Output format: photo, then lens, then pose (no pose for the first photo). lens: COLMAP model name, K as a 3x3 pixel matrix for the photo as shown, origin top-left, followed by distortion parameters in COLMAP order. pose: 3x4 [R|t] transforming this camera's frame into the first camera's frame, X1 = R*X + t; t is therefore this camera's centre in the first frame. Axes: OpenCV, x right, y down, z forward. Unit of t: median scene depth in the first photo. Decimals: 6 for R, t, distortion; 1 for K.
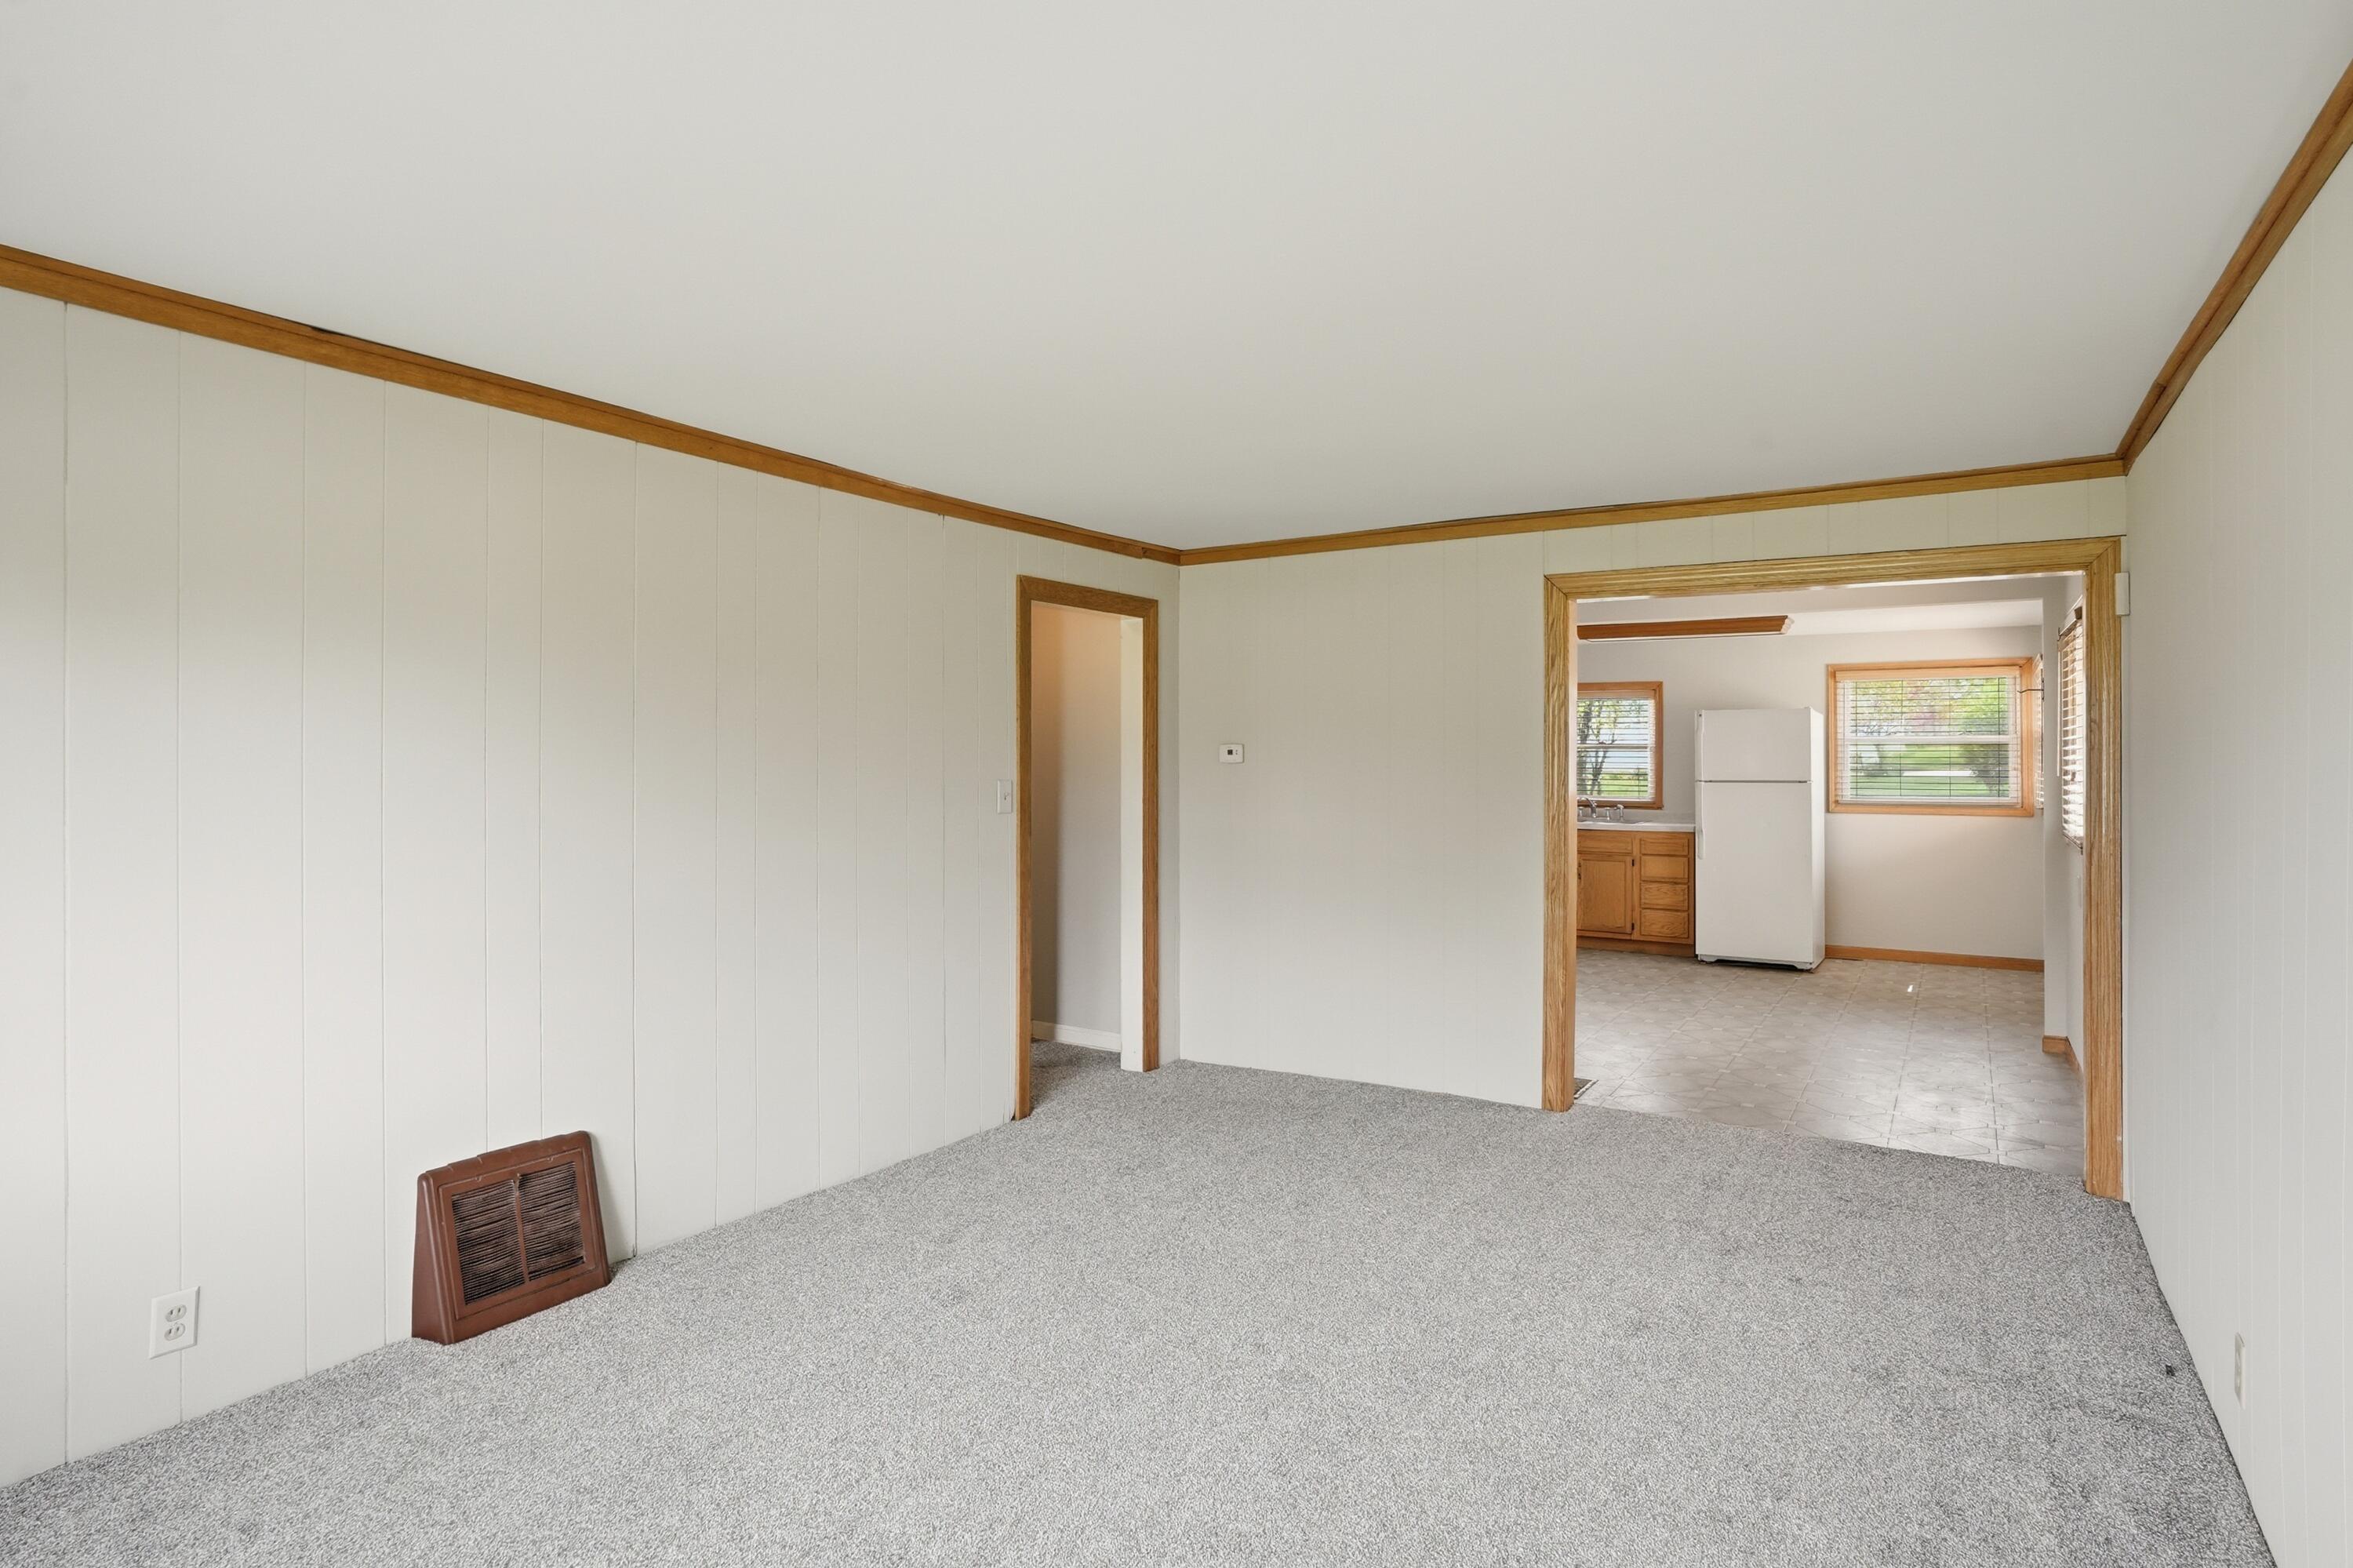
lens RADIAL K [[1242.4, 0, 1175.5], [0, 1242.4, 754.2], [0, 0, 1]] dist [-0.060086, 0.033108]
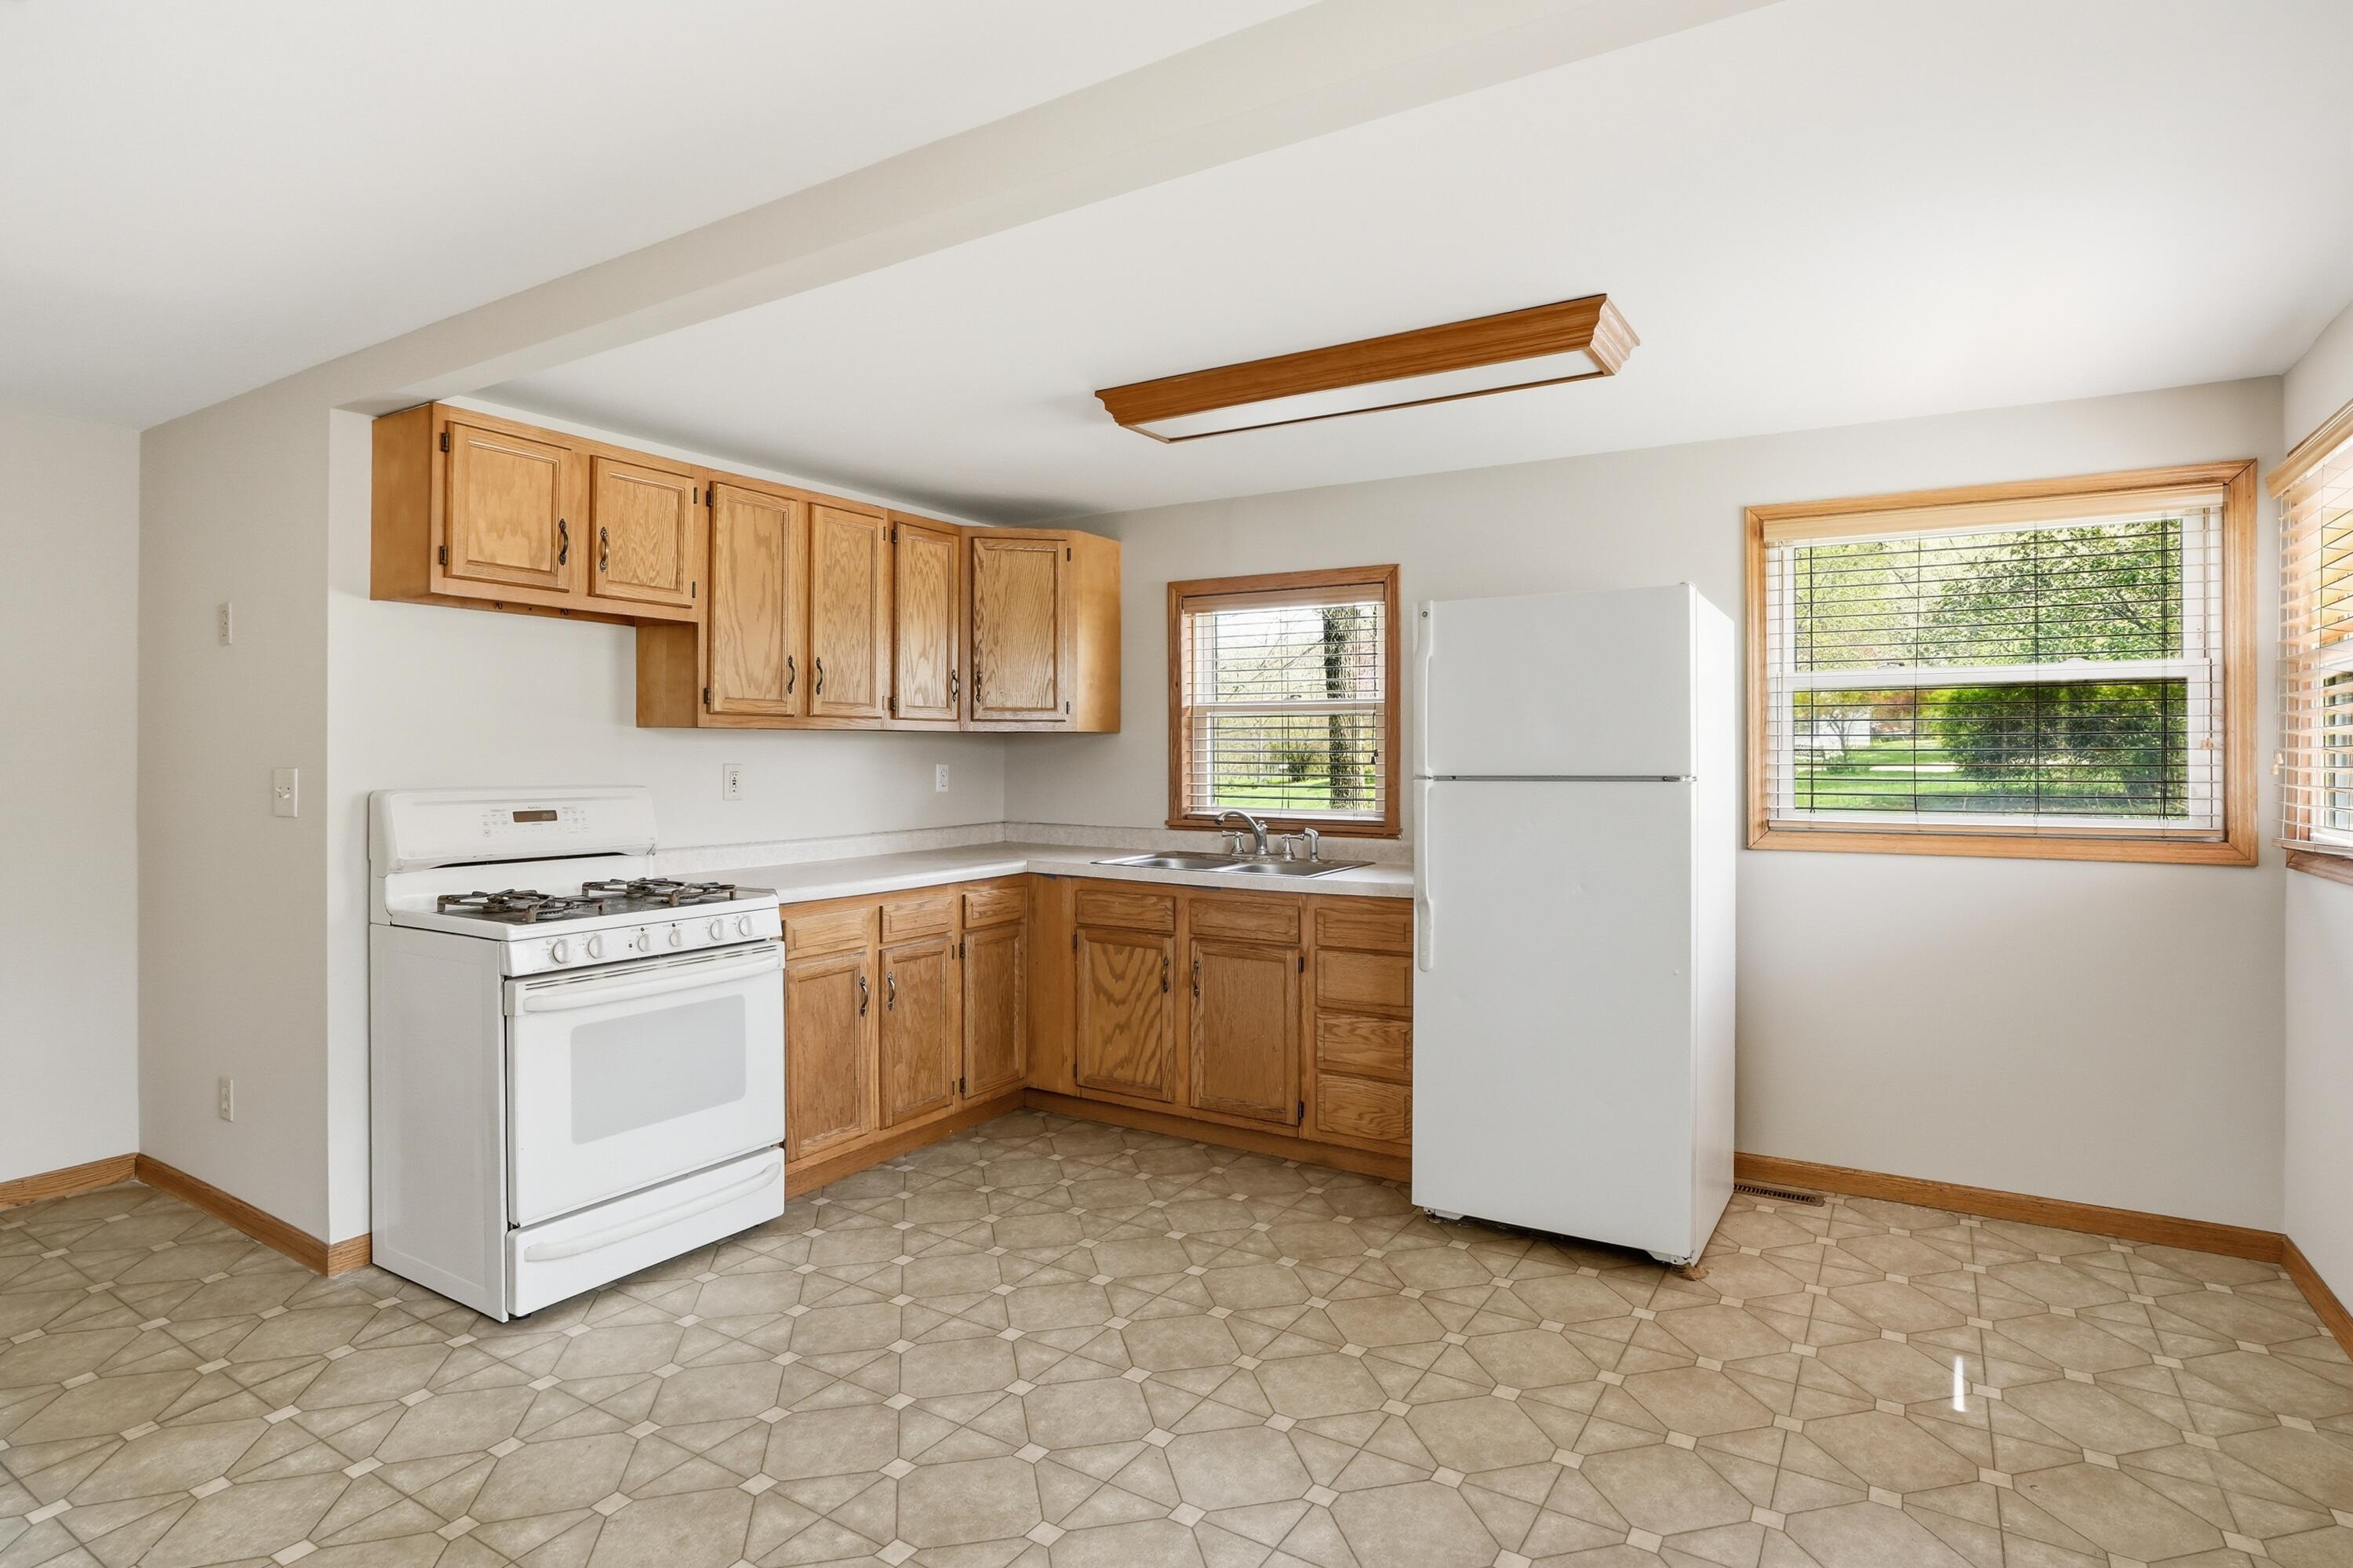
lens RADIAL K [[1242.4, 0, 1175.5], [0, 1242.4, 754.2], [0, 0, 1]] dist [-0.060086, 0.033108]
pose [[0.999709, -0.002255, 0.024035, 0.324568], [0.002150, 0.999988, 0.004393, 0.011943], [-0.024044, -0.004340, 0.999701, 0.577735]]
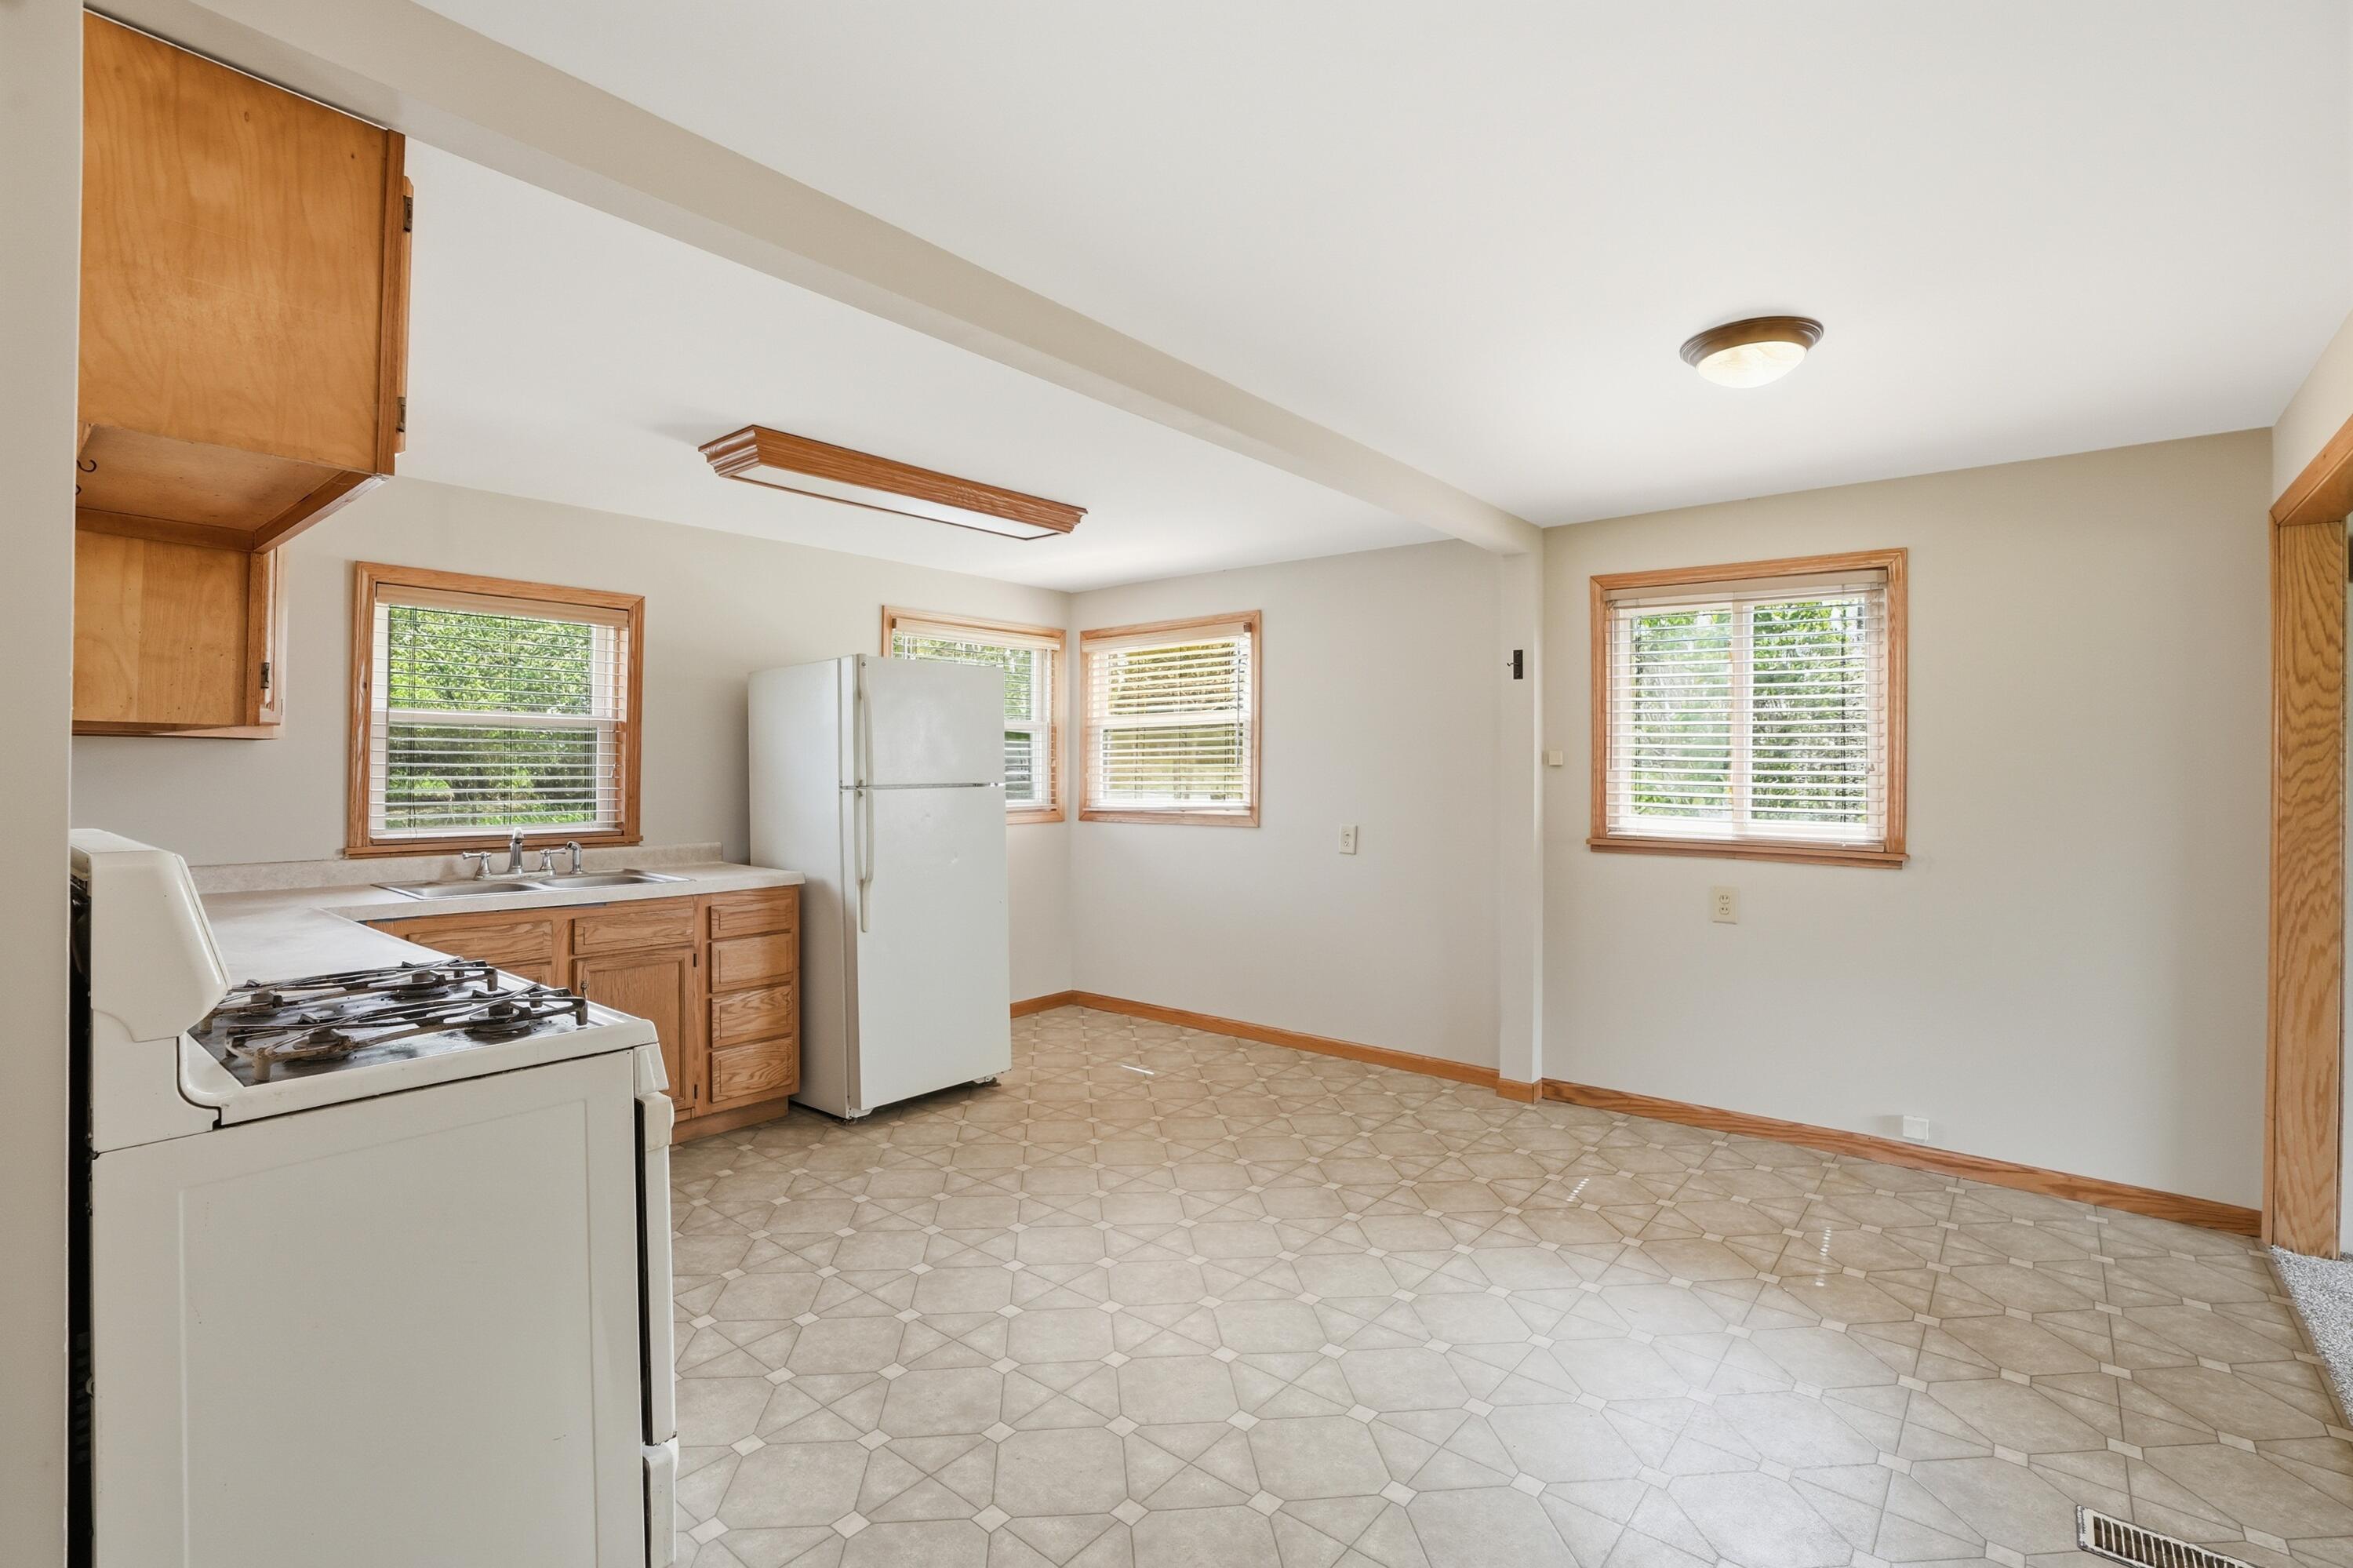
lens RADIAL K [[1096.8, 0, 1191.8], [0, 1096.8, 765.7], [0, 0, 1]] dist [-0.058640, 0.019623]
pose [[0.087614, -0.000153, 0.996154, -0.032874], [-0.006027, 0.999982, 0.000684, 0.011275], [-0.996136, -0.006064, 0.087612, 0.790133]]
